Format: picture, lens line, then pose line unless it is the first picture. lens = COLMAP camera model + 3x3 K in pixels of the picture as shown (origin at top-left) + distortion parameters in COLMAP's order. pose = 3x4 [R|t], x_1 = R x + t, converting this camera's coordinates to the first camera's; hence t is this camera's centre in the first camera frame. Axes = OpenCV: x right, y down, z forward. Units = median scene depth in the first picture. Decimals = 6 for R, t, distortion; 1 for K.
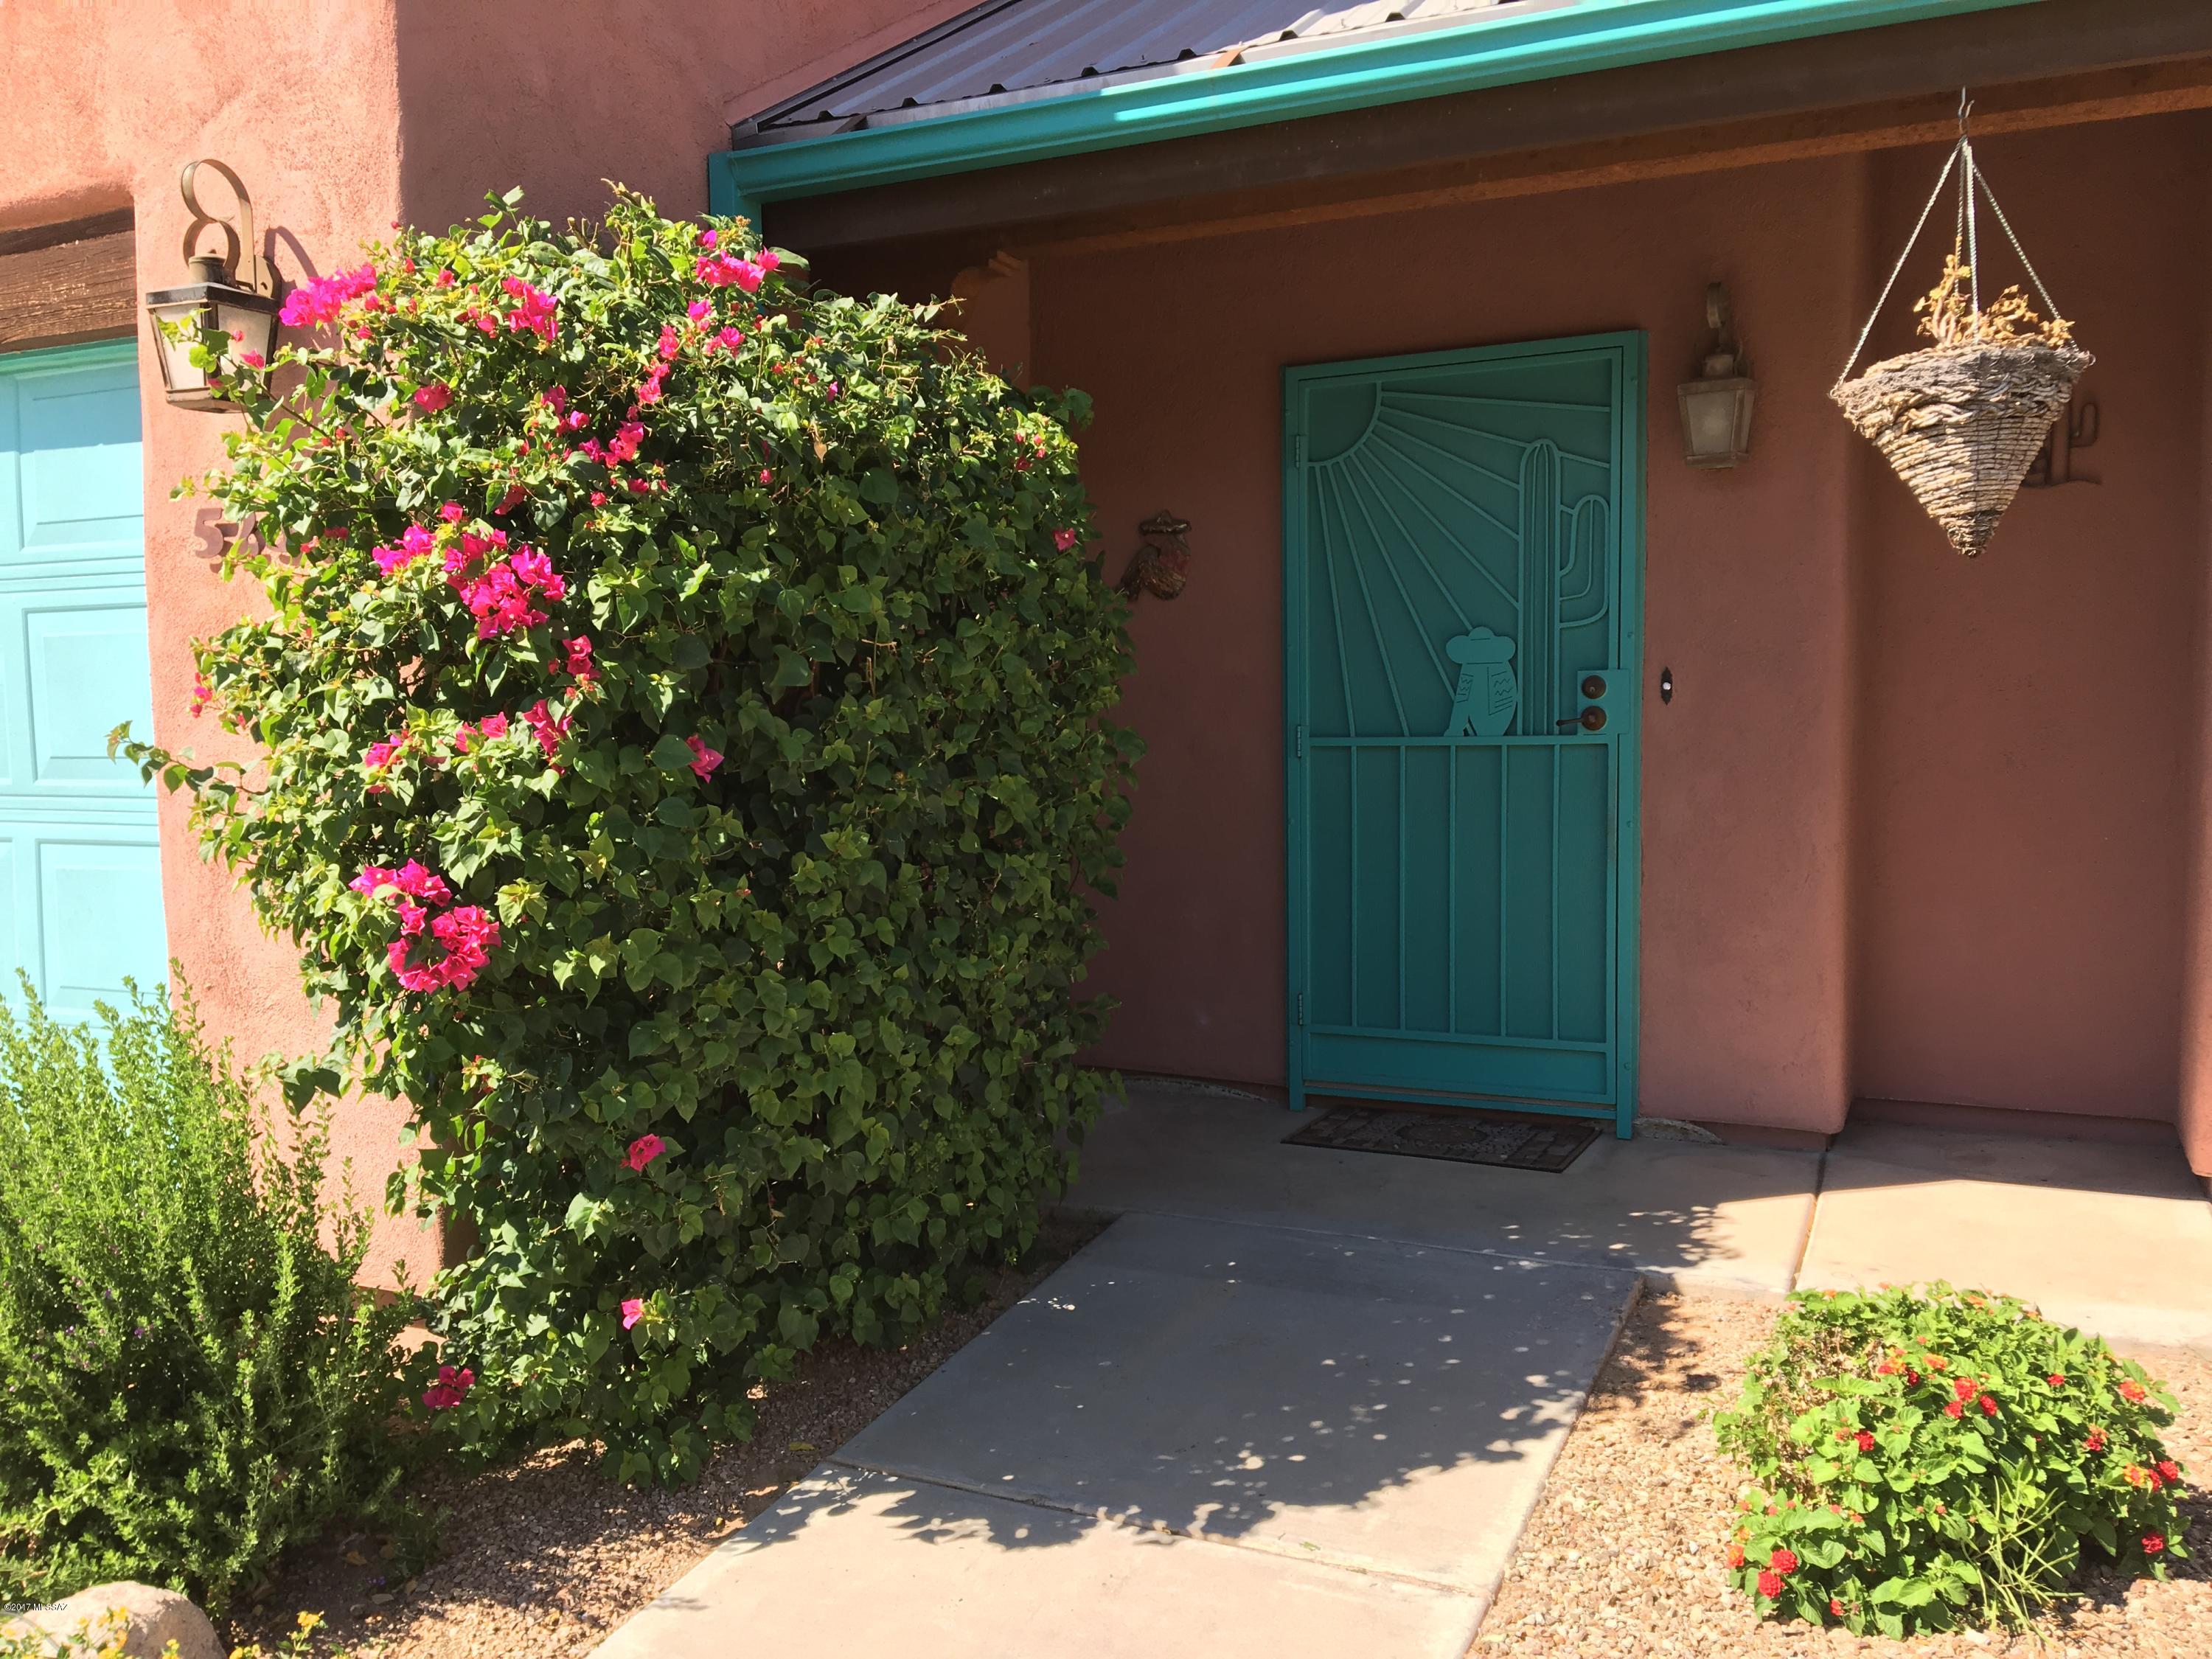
lens RADIAL K [[1854.0, 0, 1090.6], [0, 1854.0, 841.5], [0, 0, 1]] dist [0.092221, -0.139825]
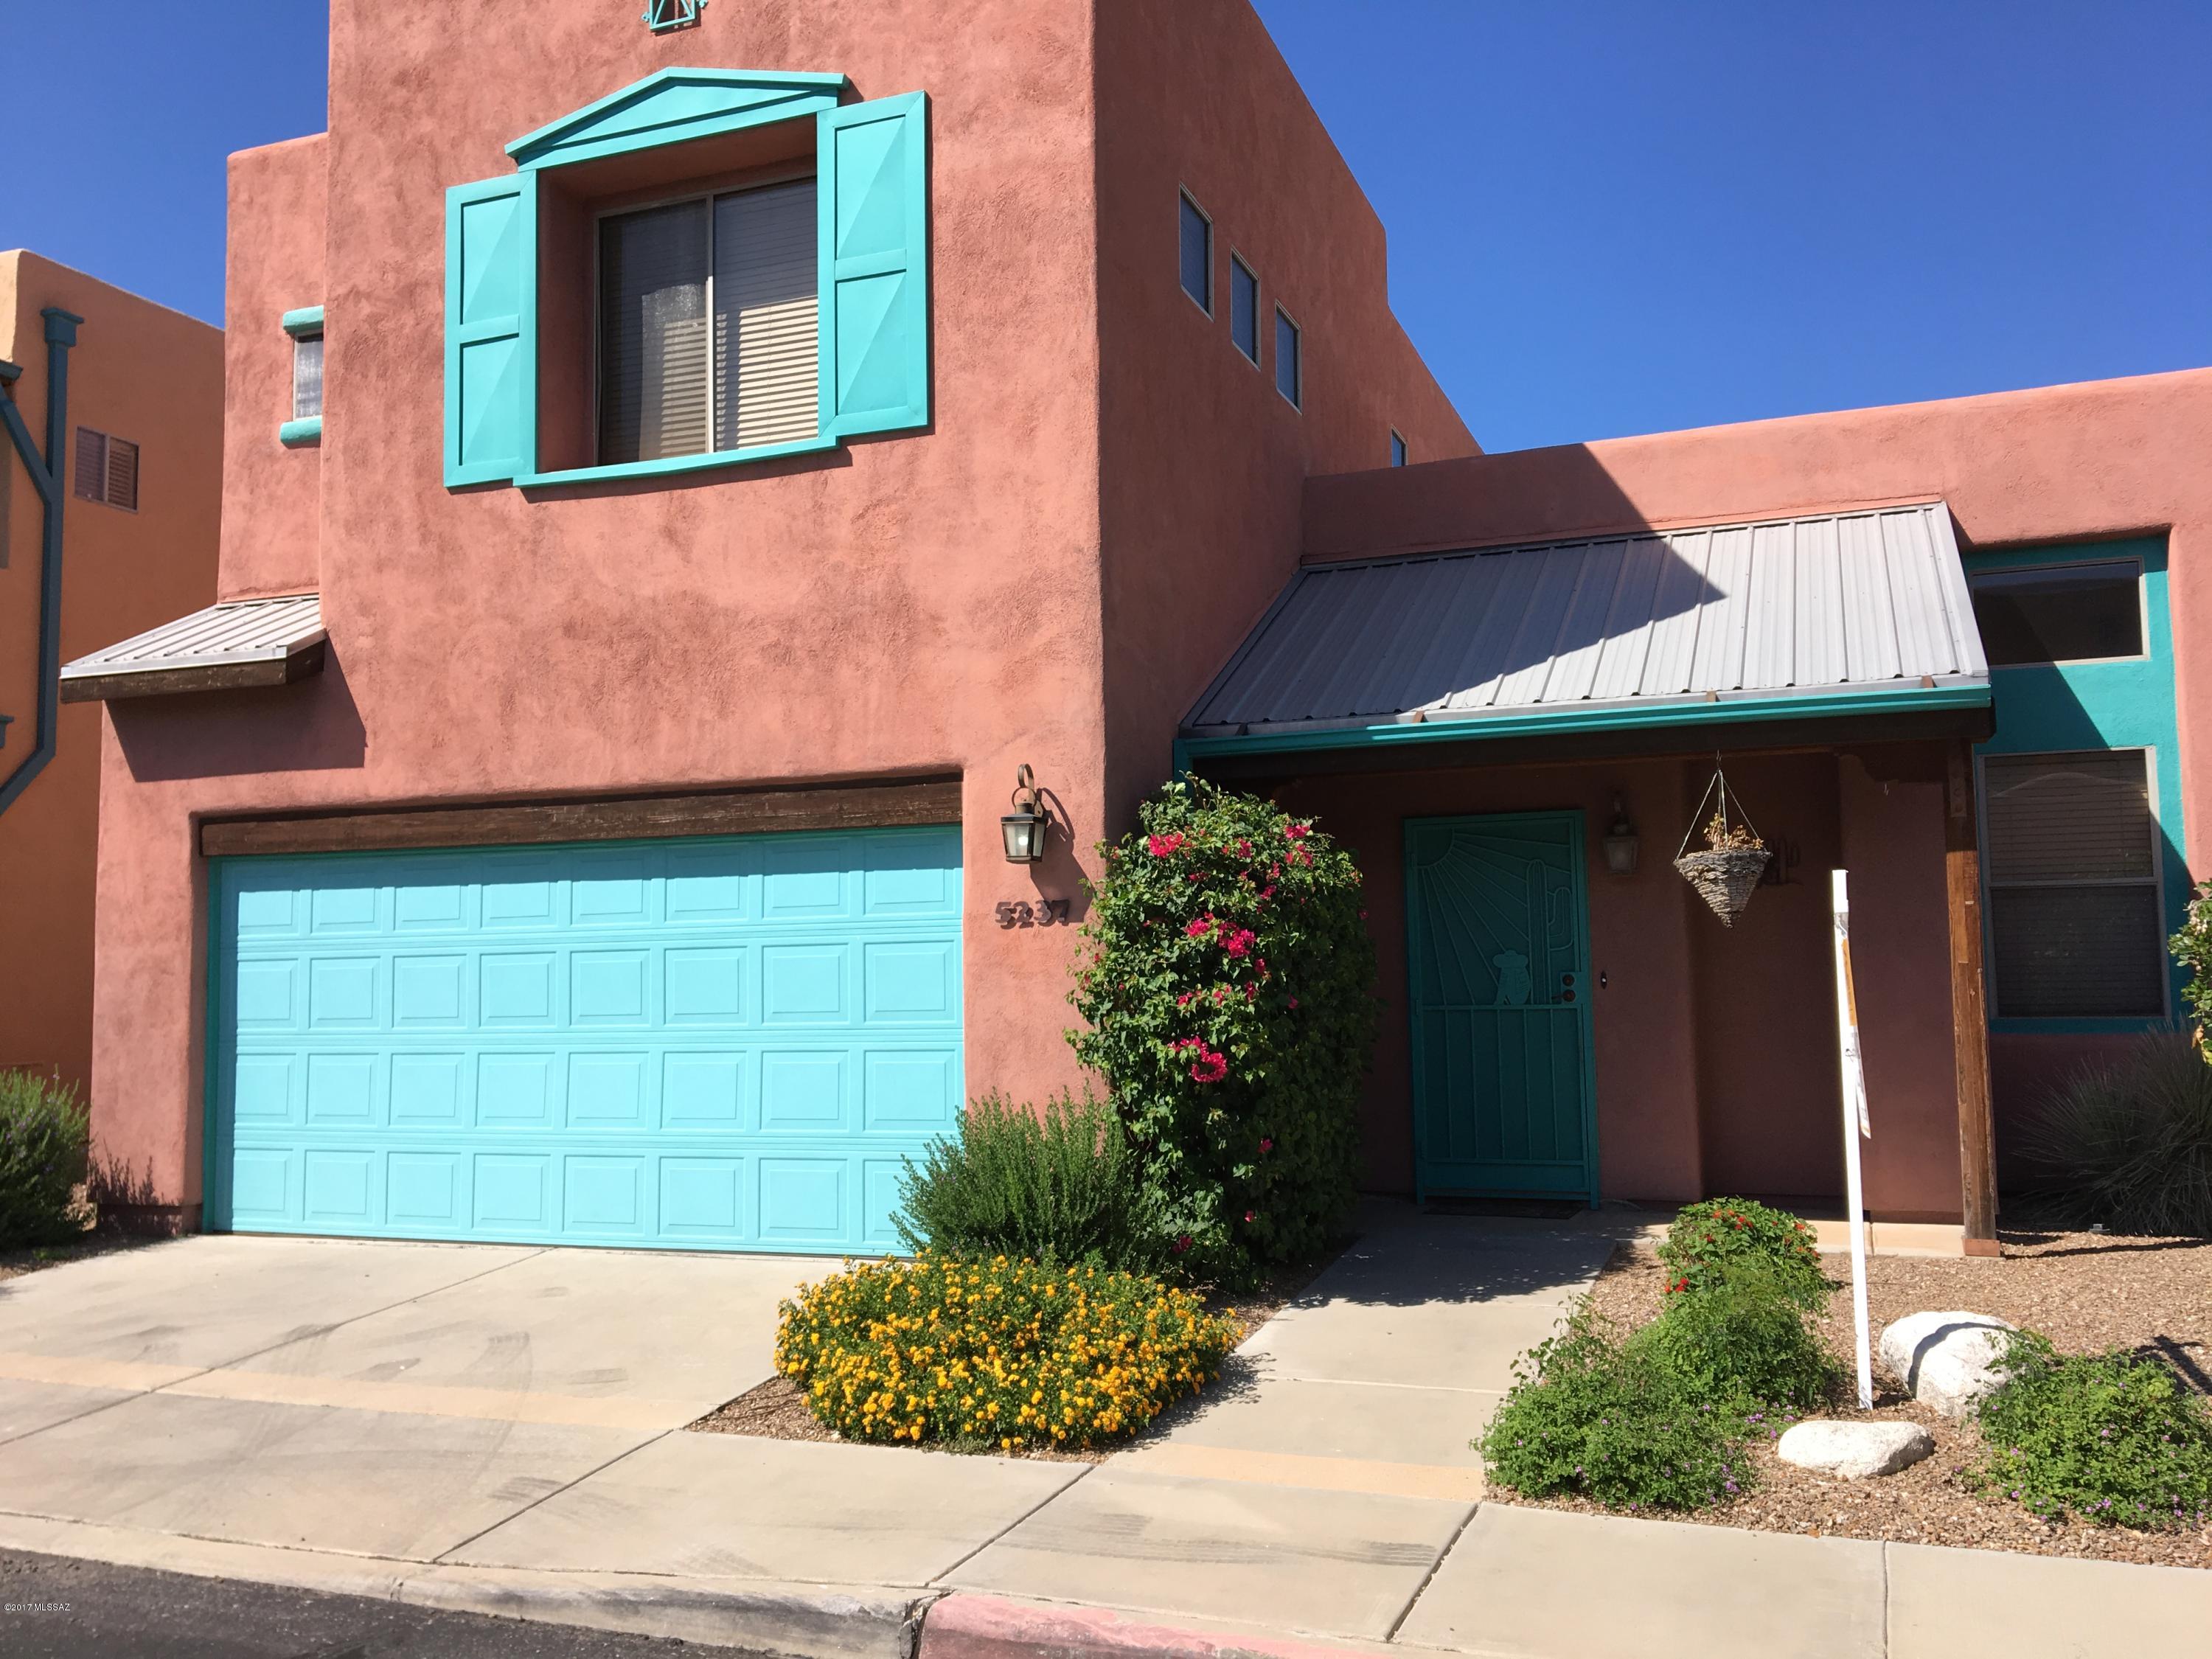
lens RADIAL K [[1854.0, 0, 1107.5], [0, 1854.0, 814.6], [0, 0, 1]] dist [0.092221, -0.139825]
pose [[0.997069, 0.008170, 0.076066, -0.519954], [0.005235, 0.984663, -0.174388, 0.122457], [-0.076324, 0.174275, 0.981735, -1.324181]]
